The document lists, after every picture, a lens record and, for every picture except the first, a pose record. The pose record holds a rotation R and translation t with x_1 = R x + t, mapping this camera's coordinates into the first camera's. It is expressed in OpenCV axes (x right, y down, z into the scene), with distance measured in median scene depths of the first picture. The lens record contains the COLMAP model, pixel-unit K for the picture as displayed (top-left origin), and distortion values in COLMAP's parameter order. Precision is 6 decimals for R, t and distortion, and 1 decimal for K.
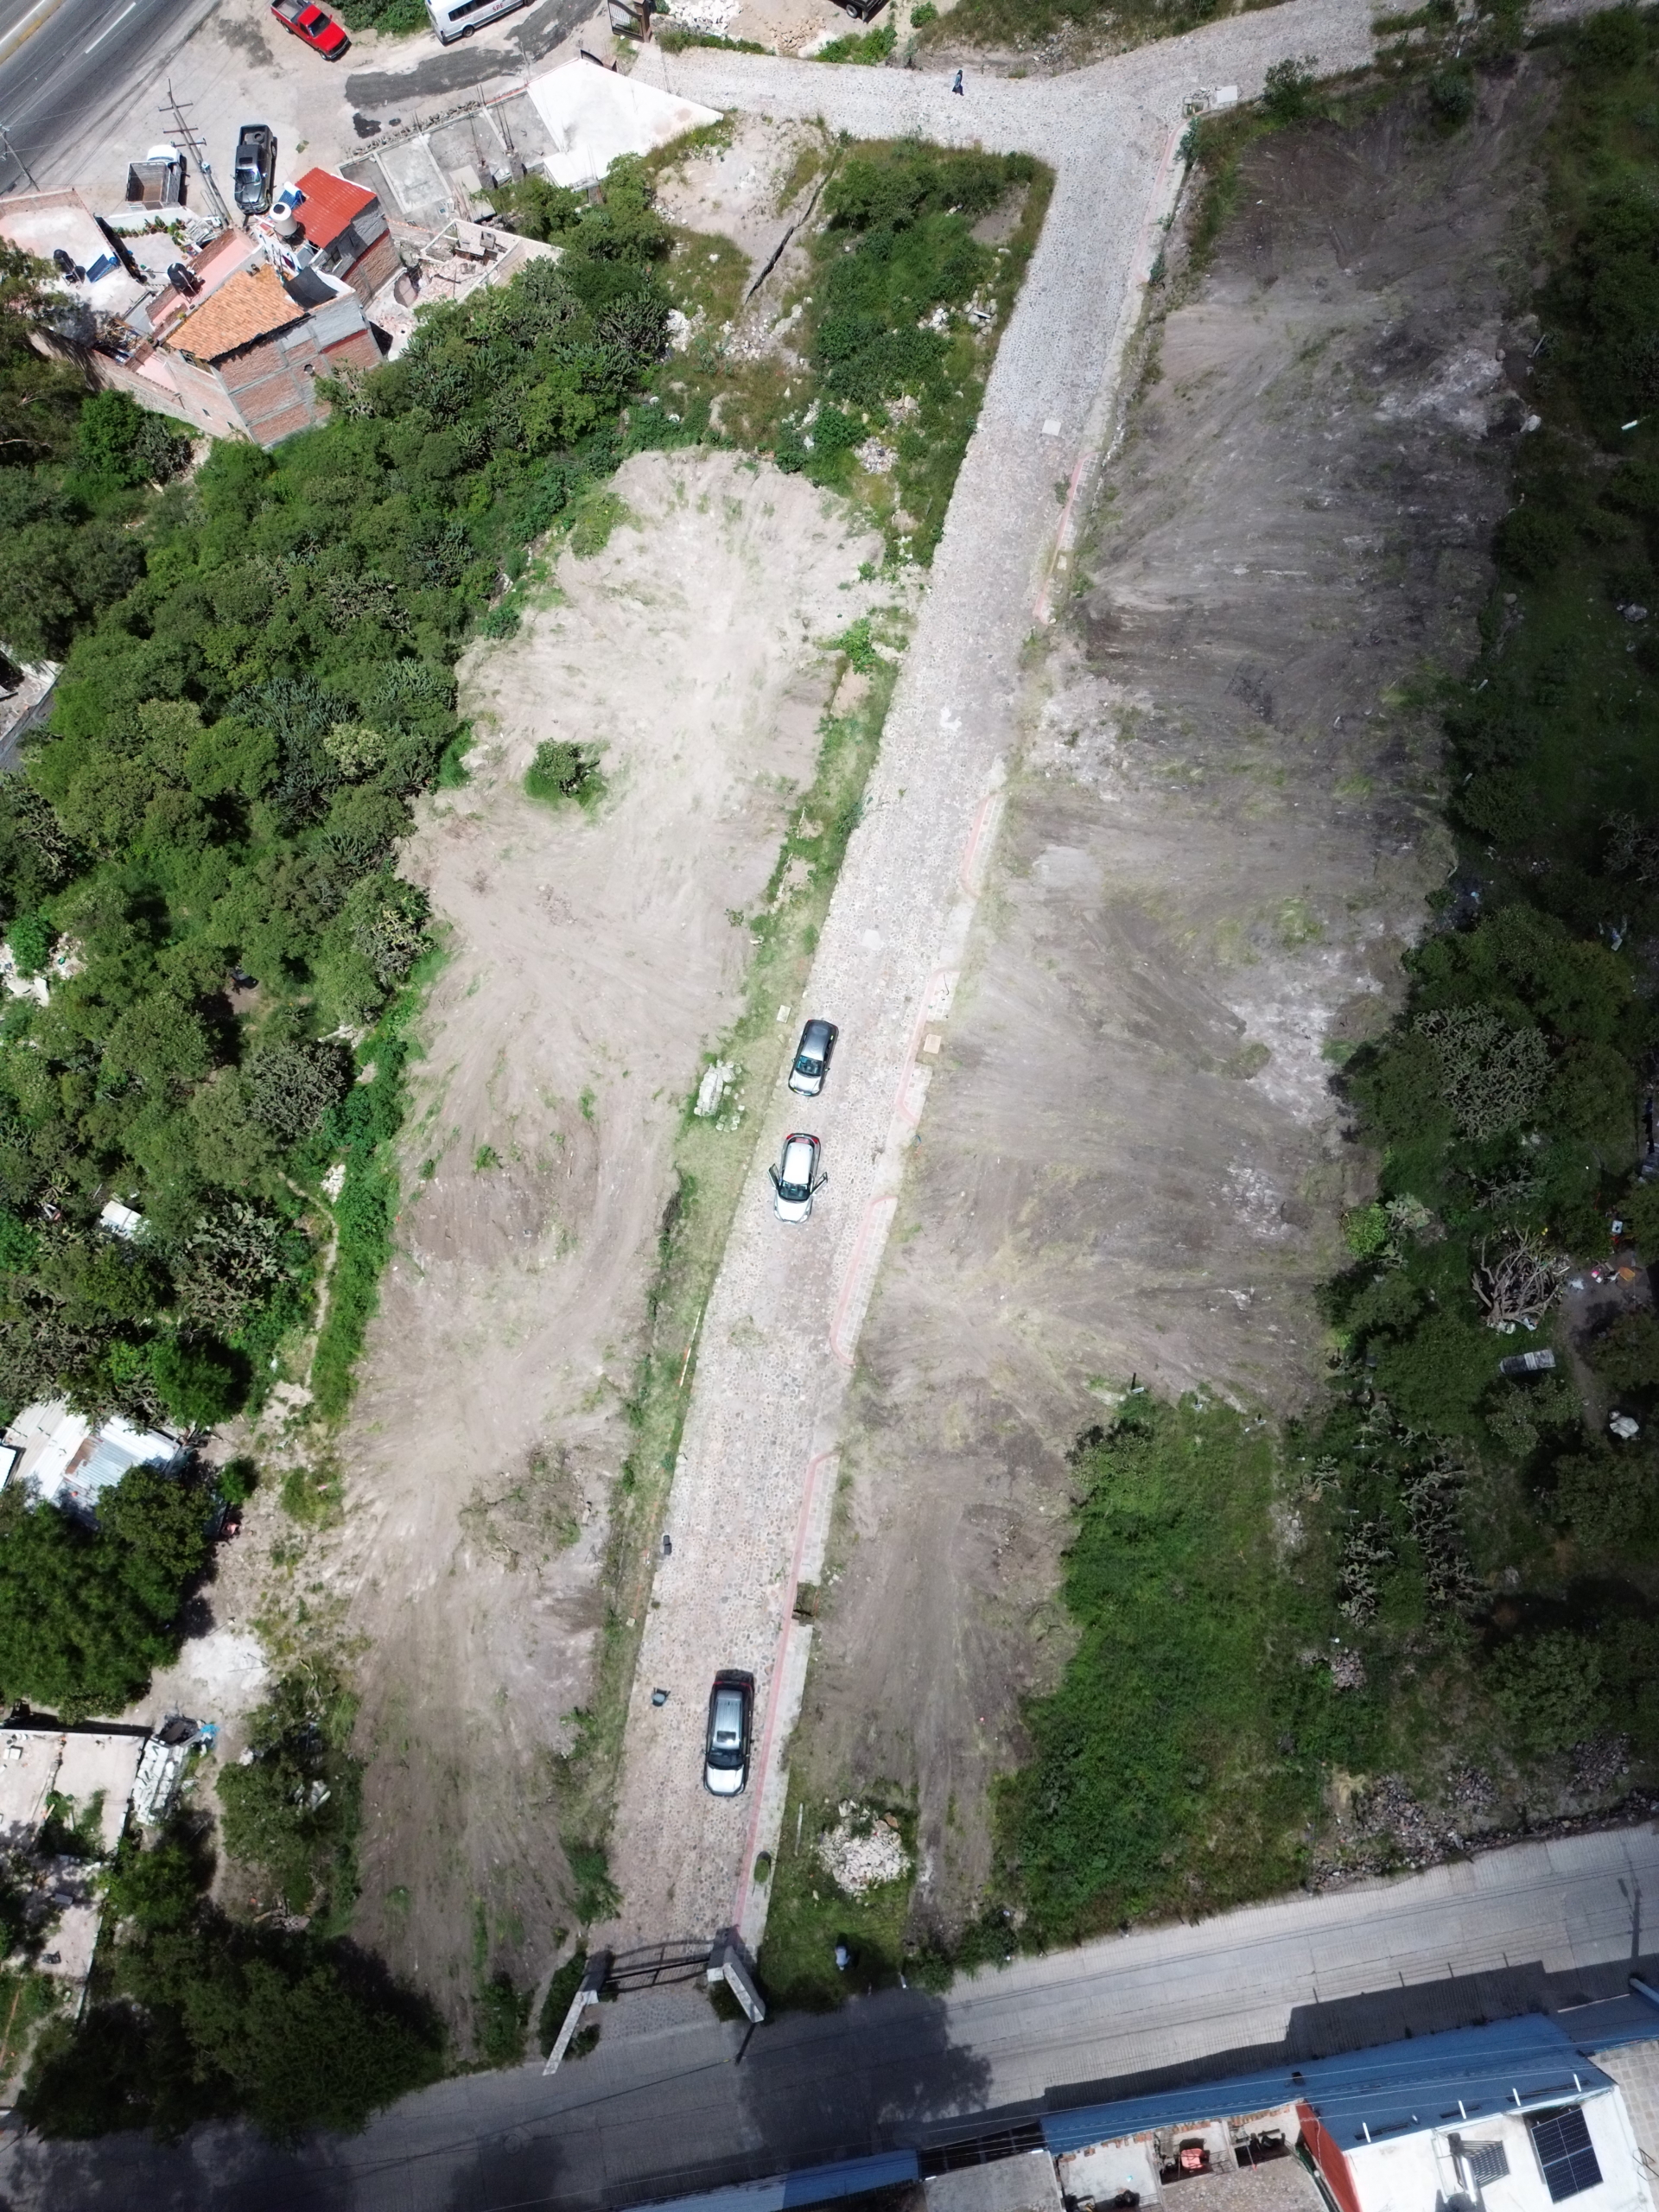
lens RADIAL K [[1550.8, 0, 832.0], [0, 1550.8, 1091.0], [0, 0, 1]] dist [0.066740, -0.058616]
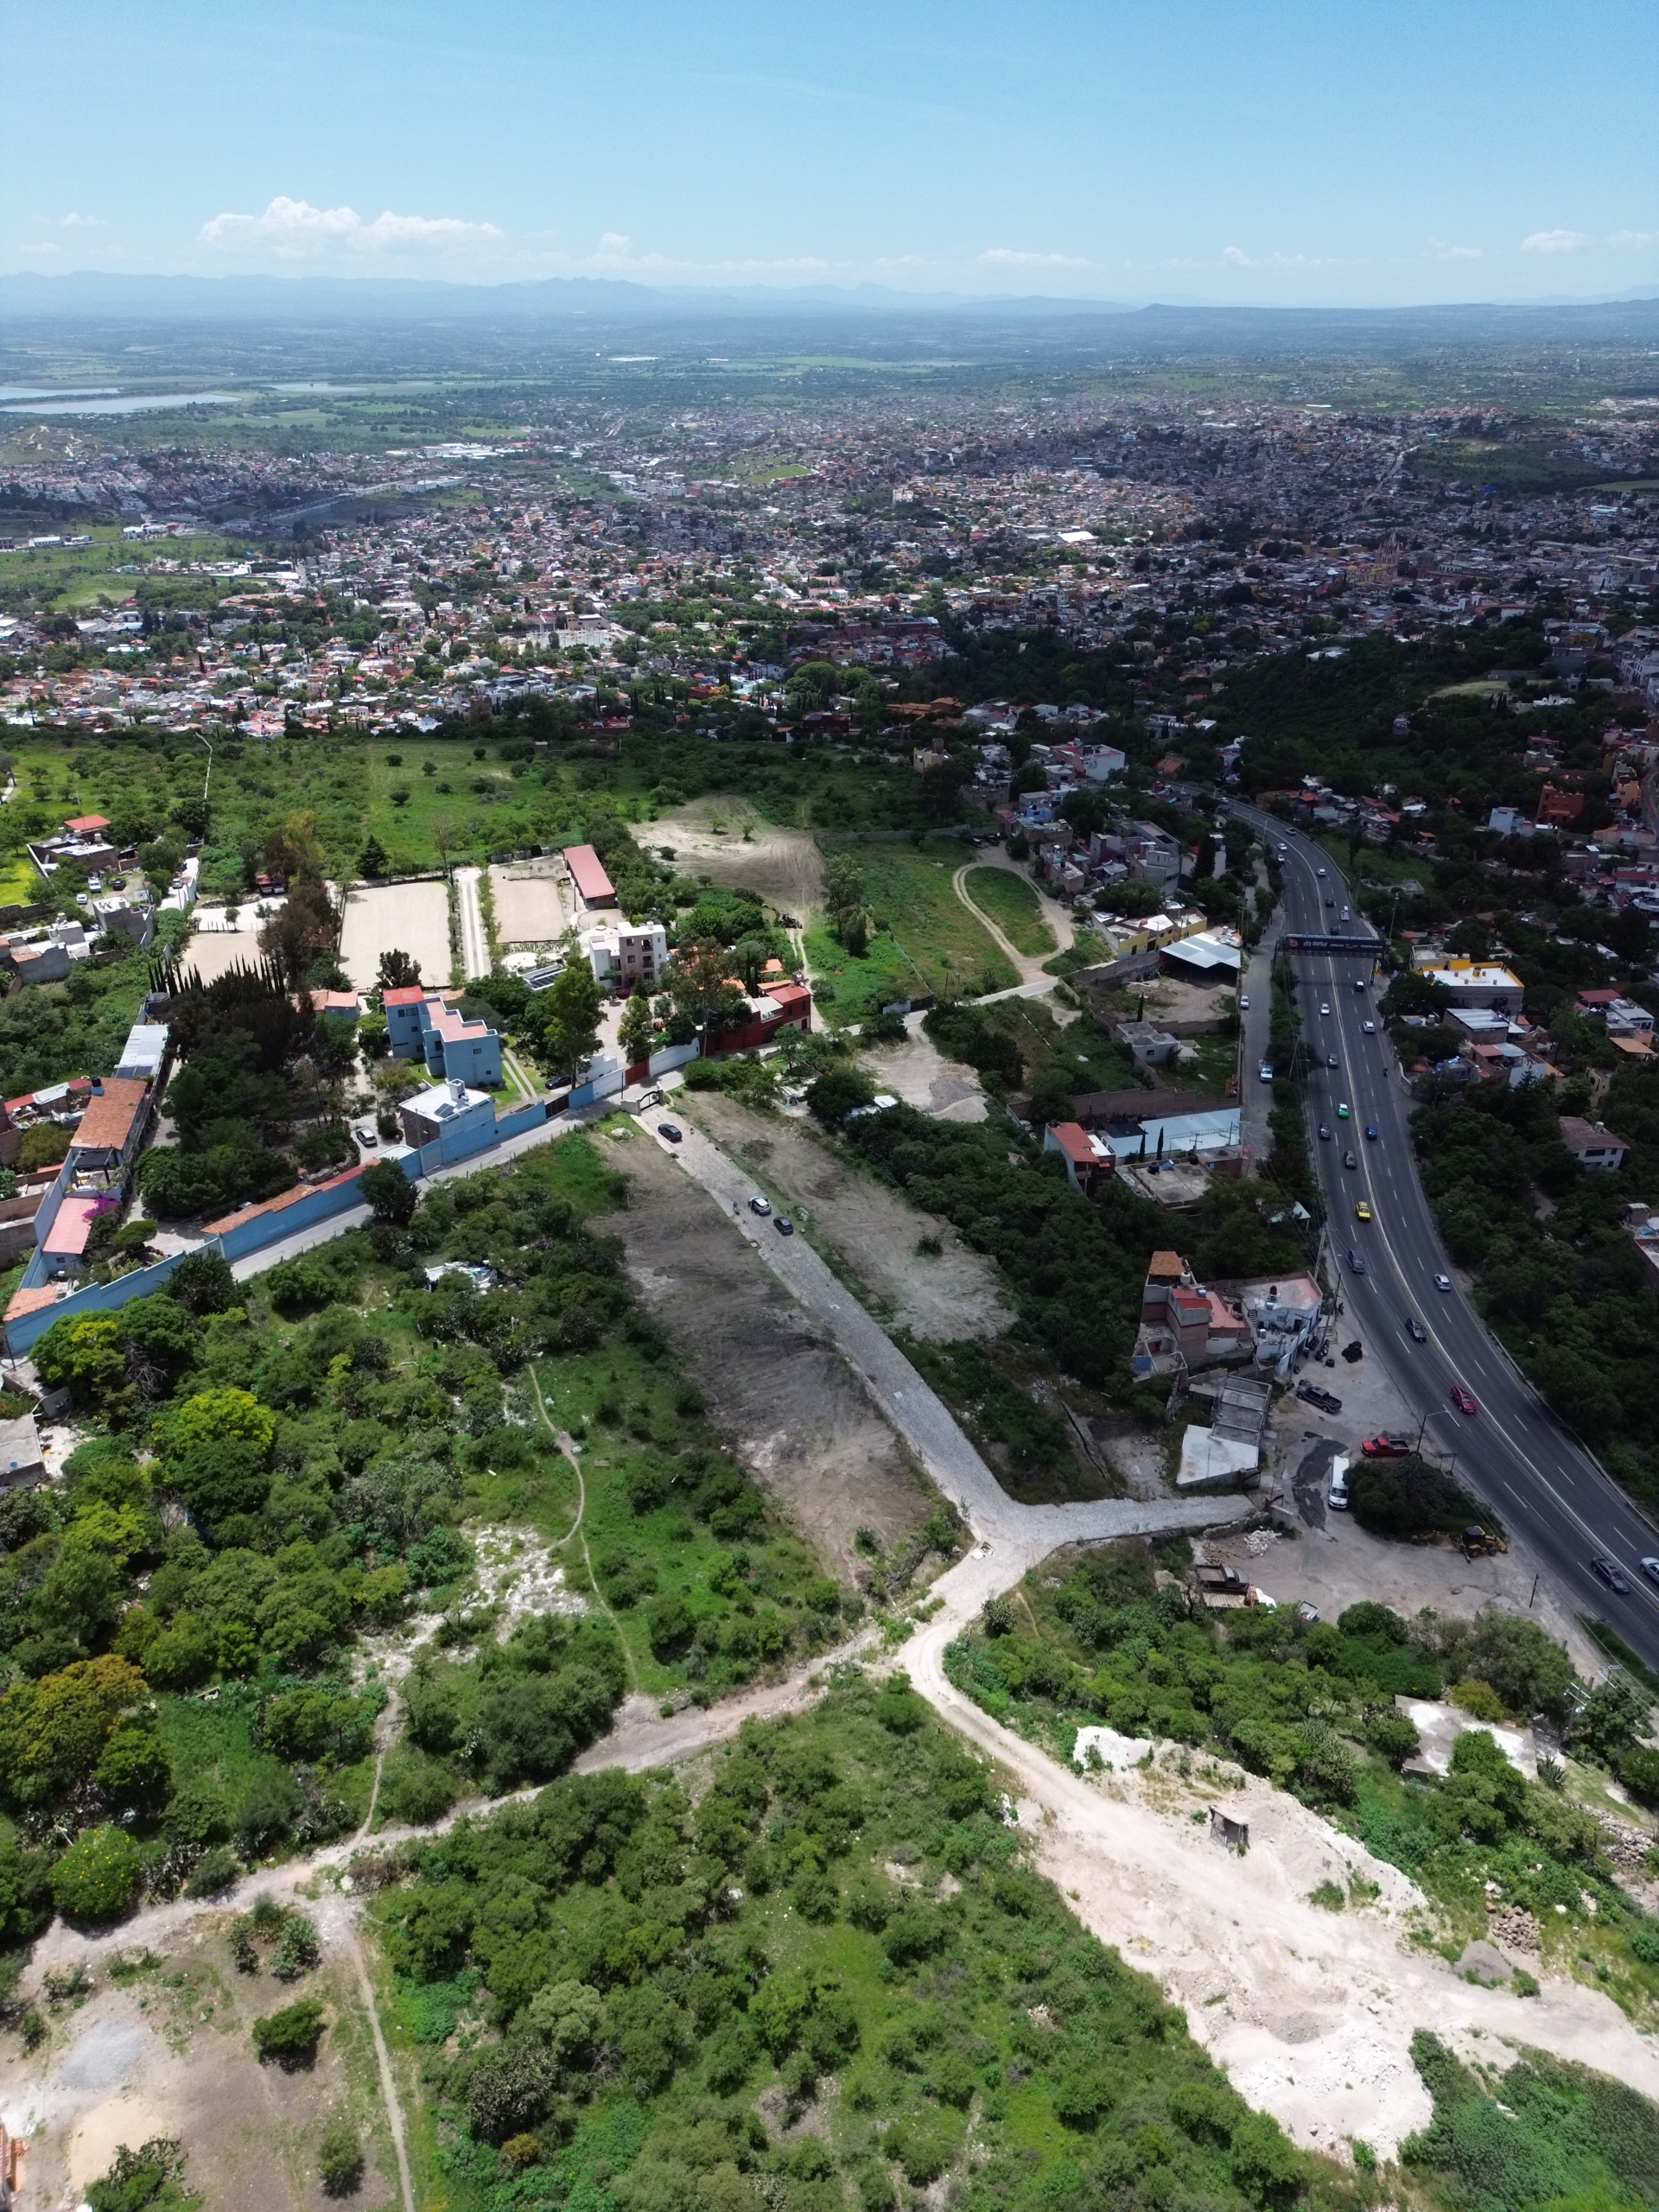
lens RADIAL K [[1549.1, 0, 831.6], [0, 1549.1, 1102.4], [0, 0, 1]] dist [0.076203, -0.069781]
pose [[-0.738702, 0.306124, -0.600506, 1.508447], [-0.656912, -0.127452, 0.743117, -2.093362], [0.150950, 0.943422, 0.295245, -0.033958]]
